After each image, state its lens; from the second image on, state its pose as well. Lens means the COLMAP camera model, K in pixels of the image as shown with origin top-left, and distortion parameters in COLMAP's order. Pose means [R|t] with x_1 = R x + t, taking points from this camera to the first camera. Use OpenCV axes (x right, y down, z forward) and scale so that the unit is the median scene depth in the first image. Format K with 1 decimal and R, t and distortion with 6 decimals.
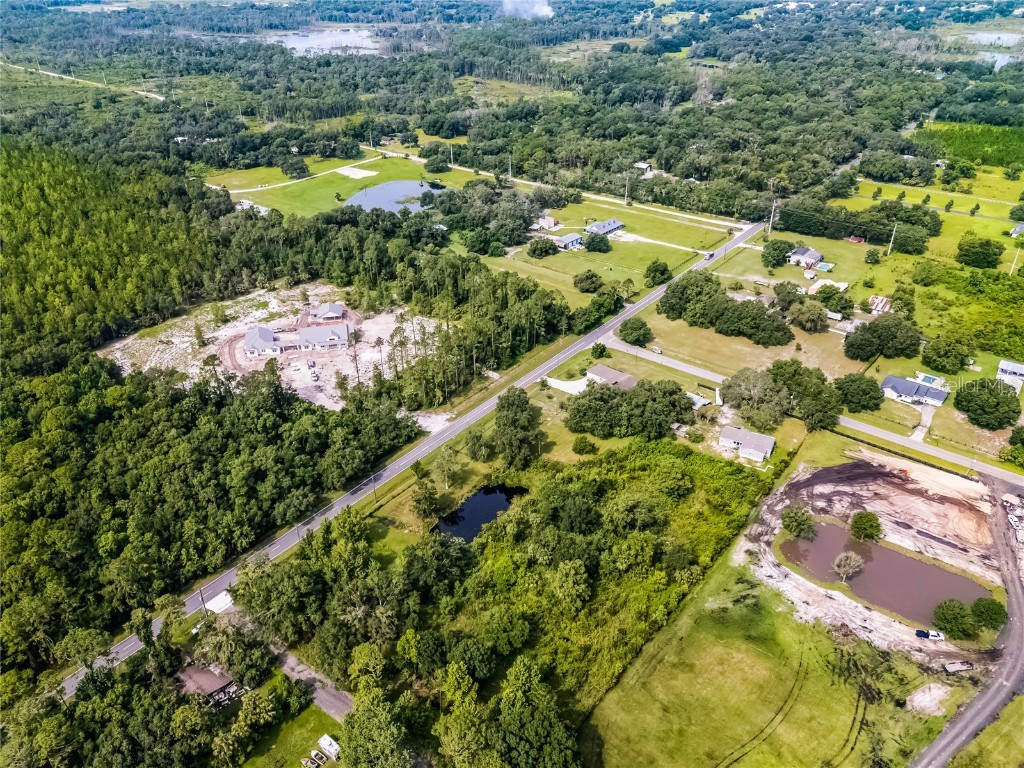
lens RADIAL K [[751.2, 0, 510.1], [0, 751.2, 385.9], [0, 0, 1]] dist [0.073341, -0.068296]
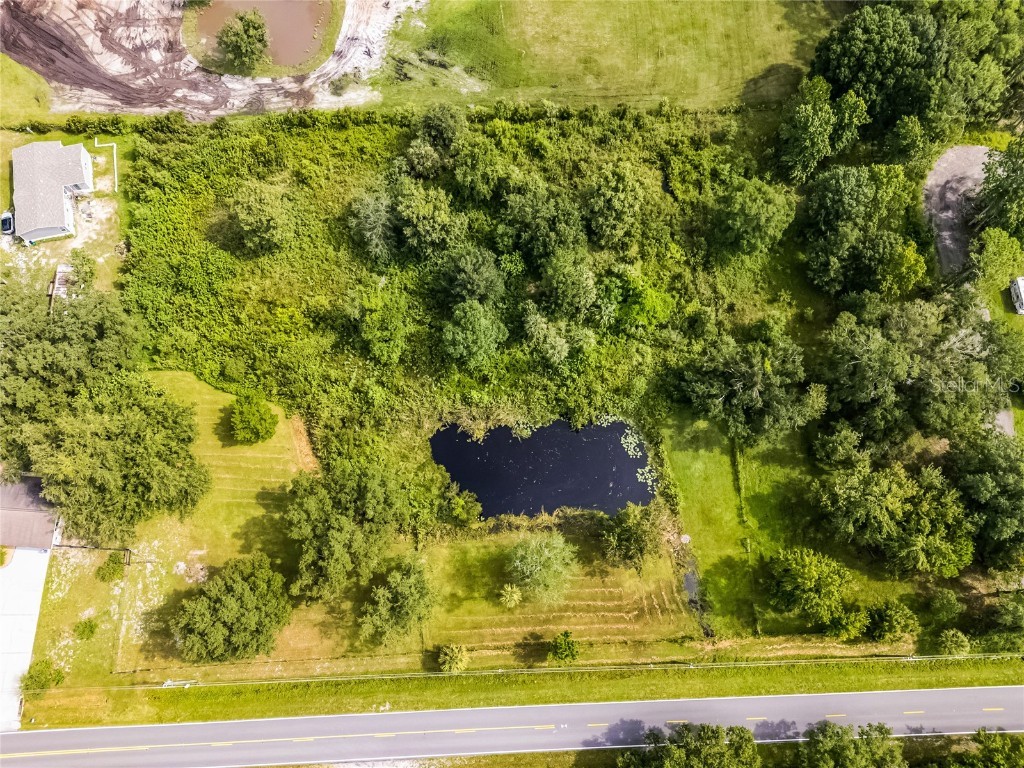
lens RADIAL K [[751.2, 0, 510.1], [0, 751.2, 385.9], [0, 0, 1]] dist [0.073341, -0.068296]
pose [[-0.656899, -0.708876, 0.256863, -0.096610], [0.387658, -0.025342, 0.921455, -0.253851], [-0.646688, 0.704878, 0.291448, 0.702447]]
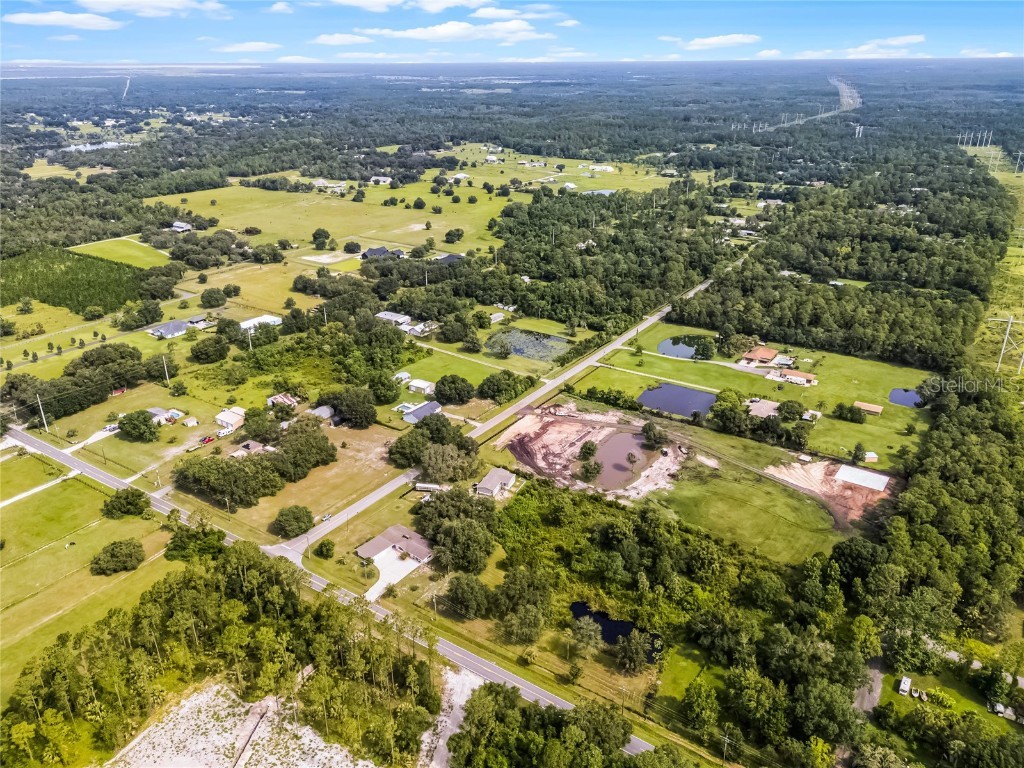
lens RADIAL K [[750.1, 0, 512.0], [0, 750.1, 384.0], [0, 0, 1]] dist [0.092894, -0.104993]
pose [[-0.089459, -0.383297, 0.919282, -0.717408], [0.510745, 0.774734, 0.372730, -0.466695], [-0.855065, 0.502863, 0.126460, 0.690956]]
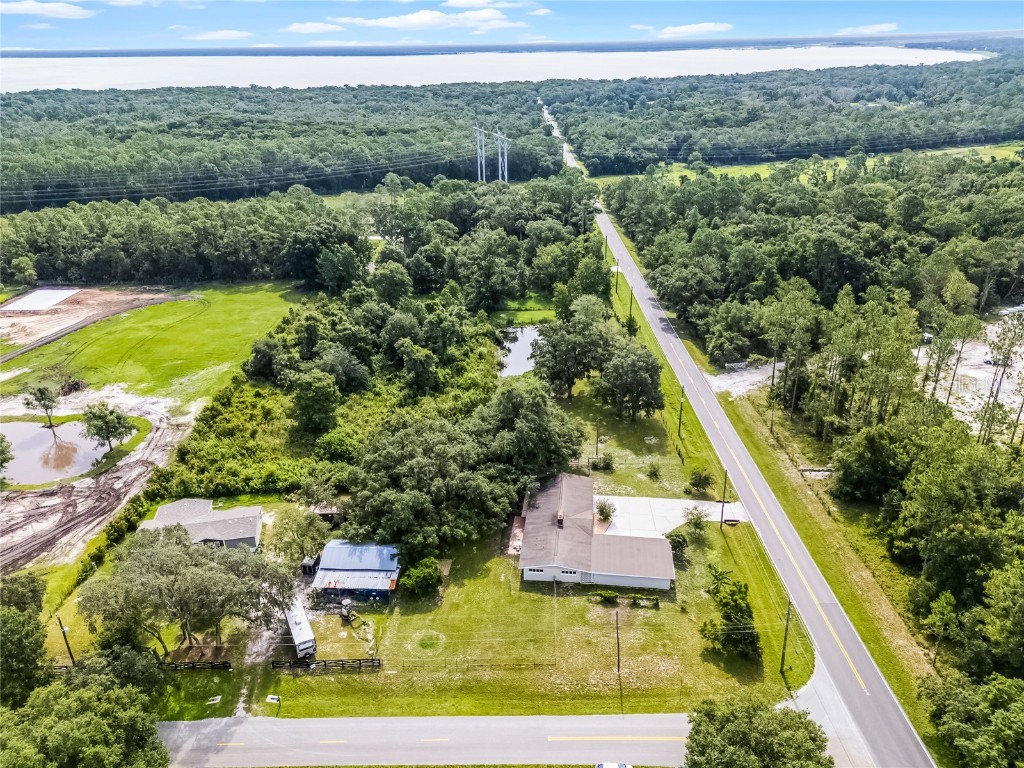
lens RADIAL K [[751.2, 0, 510.1], [0, 751.2, 385.9], [0, 0, 1]] dist [0.073341, -0.068296]
pose [[-0.778840, 0.283659, -0.559416, 0.370328], [-0.295147, 0.621233, 0.725919, -0.330234], [0.553441, 0.730484, -0.400120, 1.136668]]
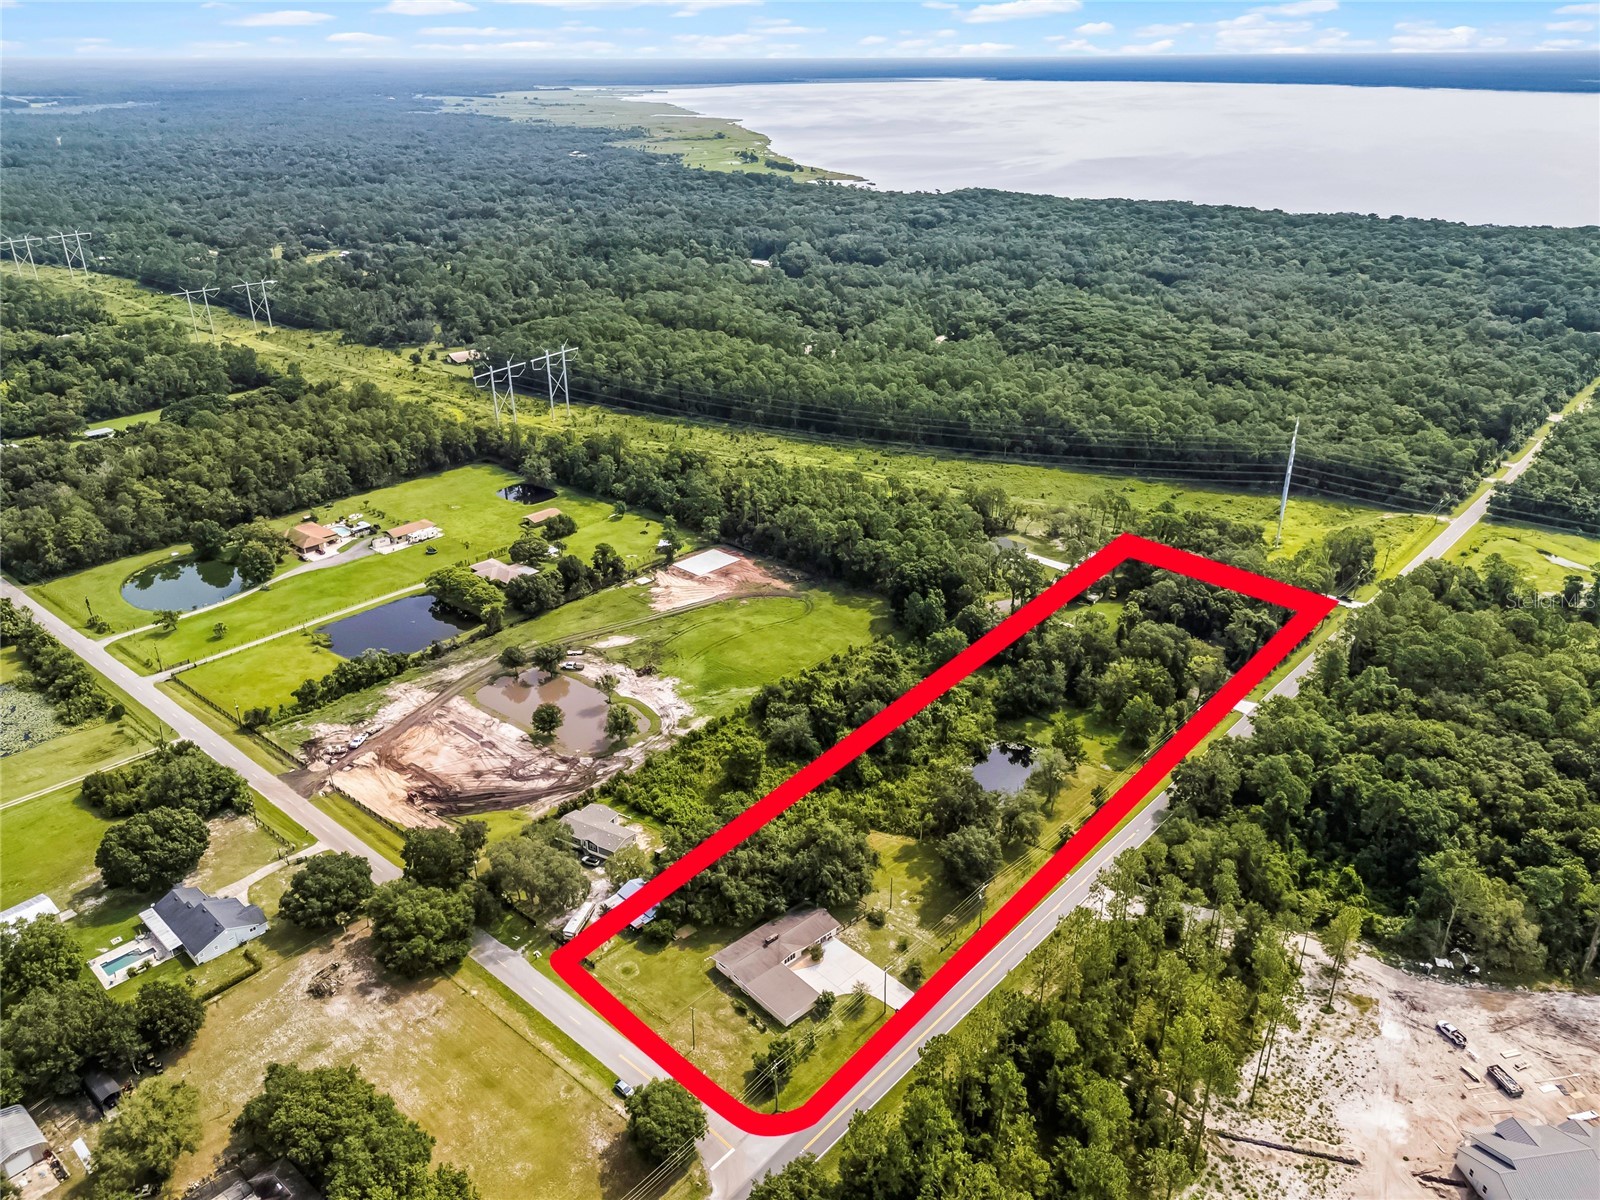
lens RADIAL K [[1173.7, 0, 797.0], [0, 1173.7, 603.0], [0, 0, 1]] dist [0.073341, -0.068296]
pose [[-0.998731, -0.005308, 0.050080, 0.089078], [0.038326, 0.564984, 0.824211, -0.793934], [-0.032669, 0.825085, -0.564064, 1.305851]]
